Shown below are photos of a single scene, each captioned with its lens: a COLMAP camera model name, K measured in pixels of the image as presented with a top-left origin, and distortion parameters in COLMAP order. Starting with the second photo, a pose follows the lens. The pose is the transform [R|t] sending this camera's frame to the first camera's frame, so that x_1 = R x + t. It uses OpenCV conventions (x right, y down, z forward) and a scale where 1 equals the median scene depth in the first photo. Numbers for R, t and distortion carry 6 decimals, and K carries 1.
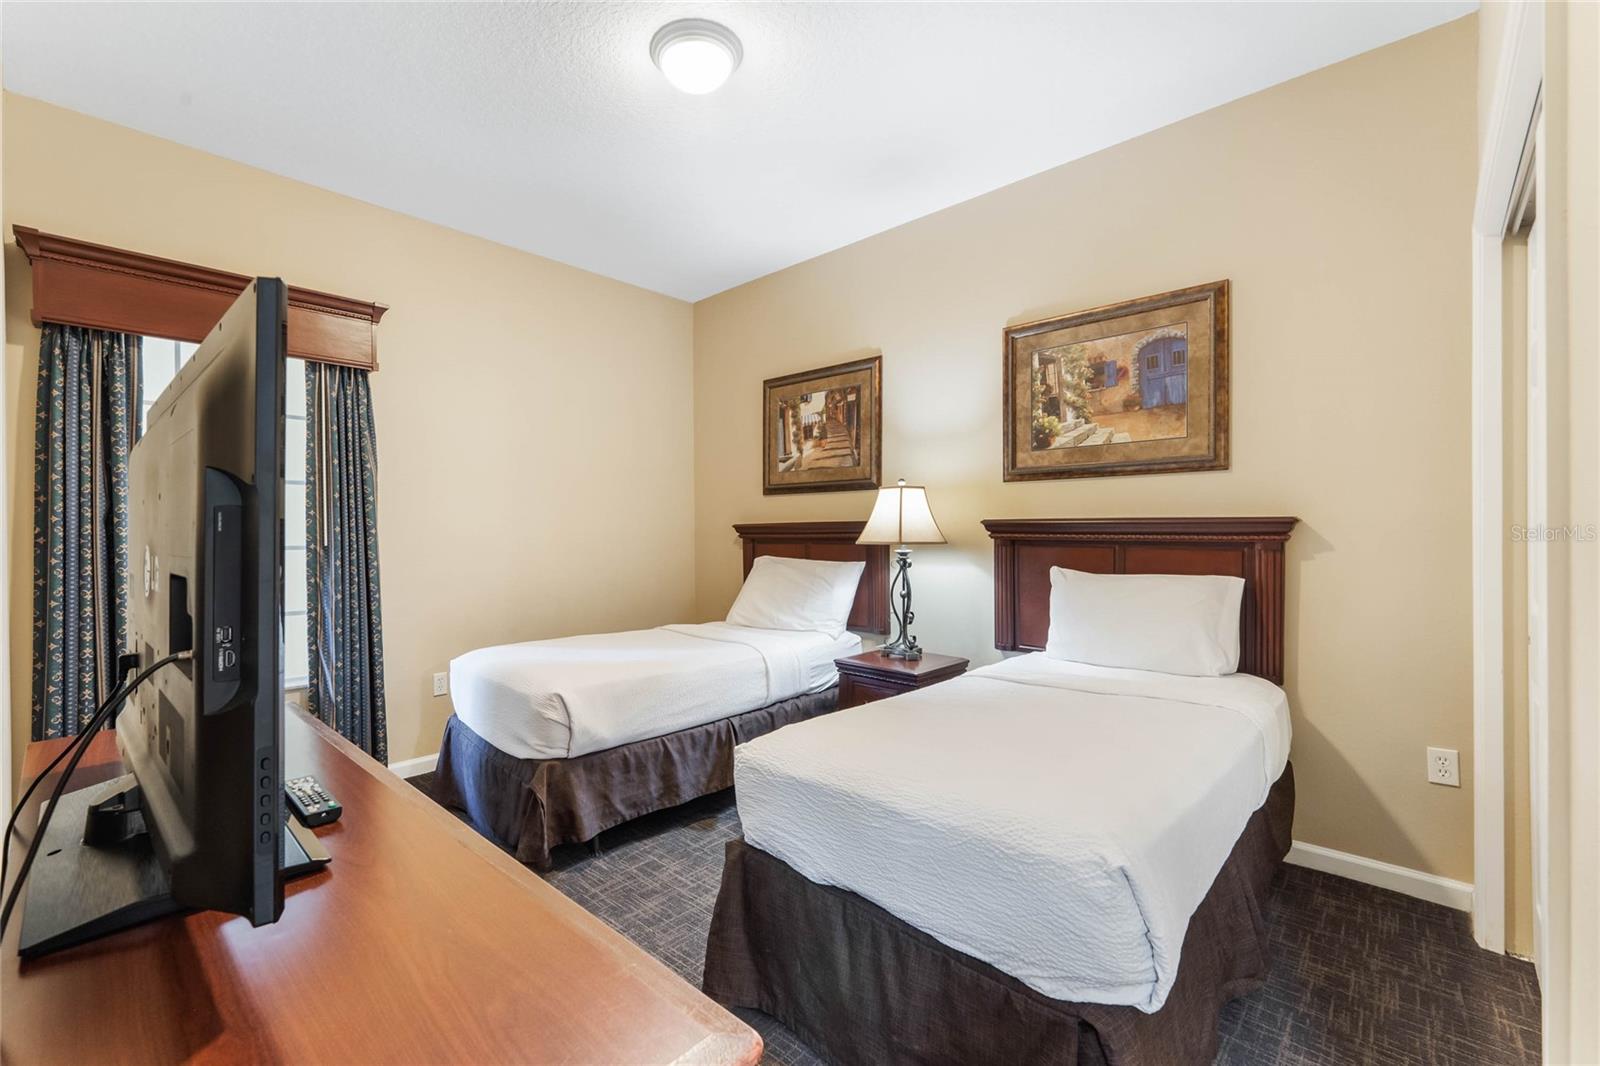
lens RADIAL K [[642.1, 0, 798.8], [0, 642.1, 535.2], [0, 0, 1]] dist [0.000400, -0.000253]
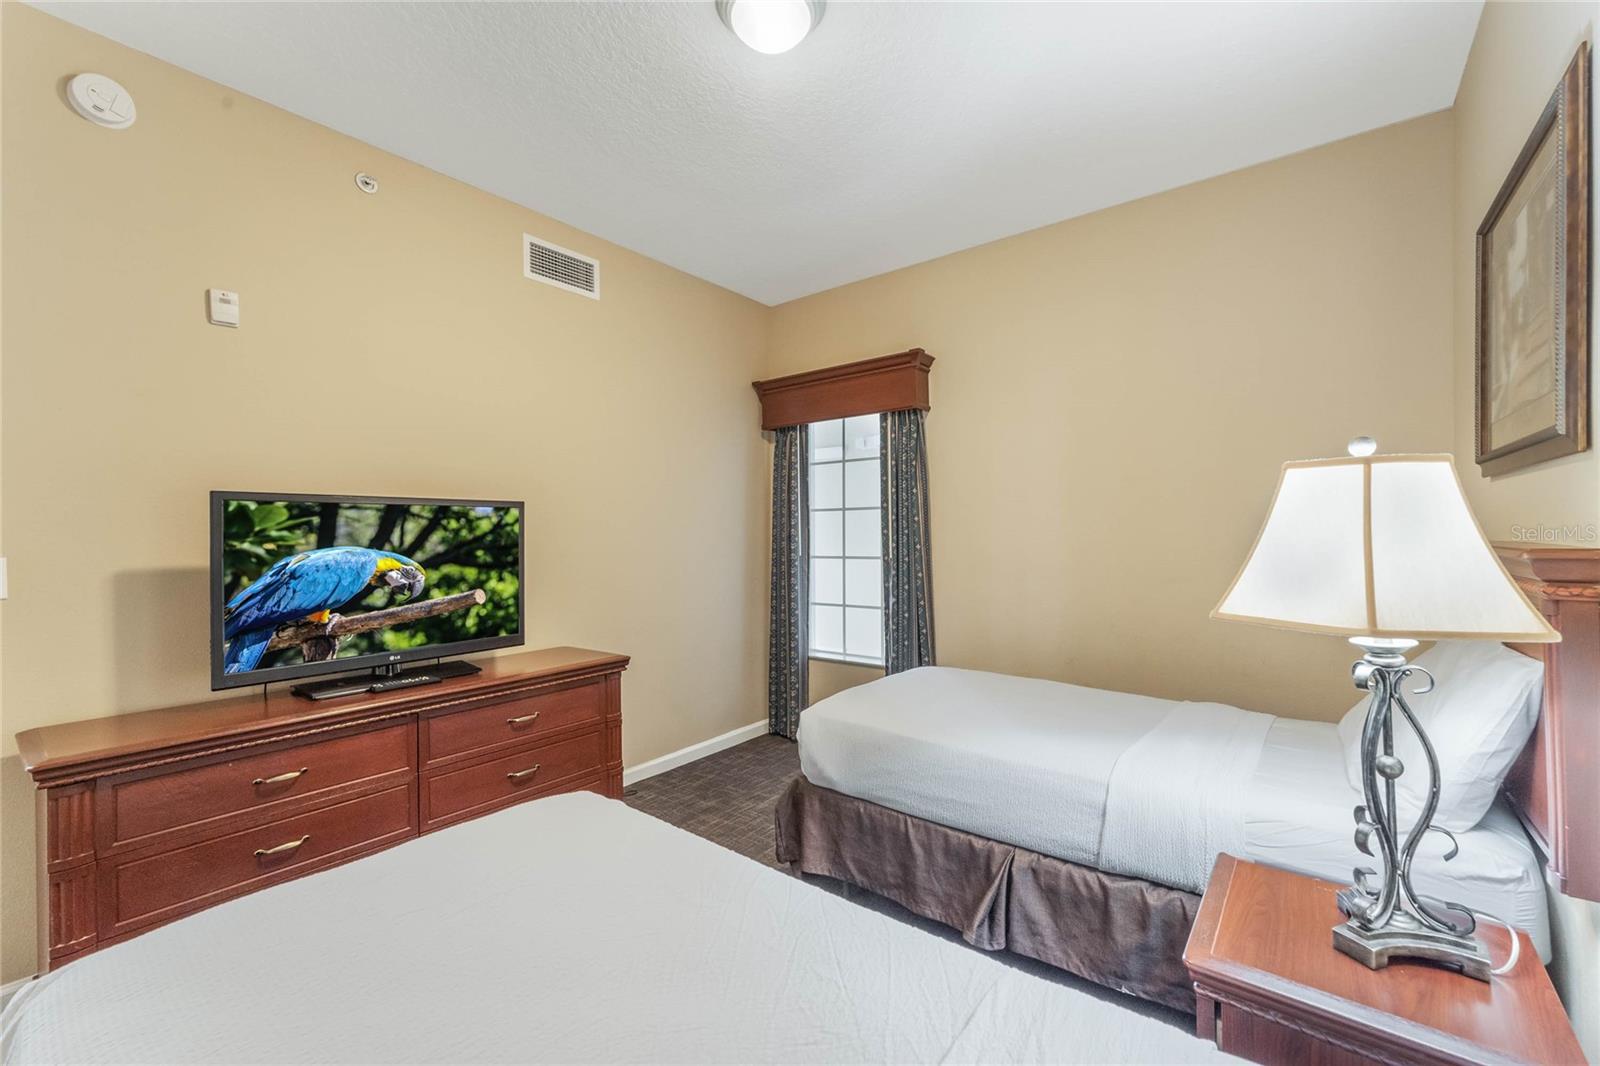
lens RADIAL K [[642.1, 0, 798.8], [0, 642.1, 535.2], [0, 0, 1]] dist [0.000400, -0.000253]
pose [[0.114344, 0.009015, -0.993400, 0.552201], [-0.008284, 0.999933, 0.008120, -0.039576], [0.993407, 0.007301, 0.114411, 0.758144]]
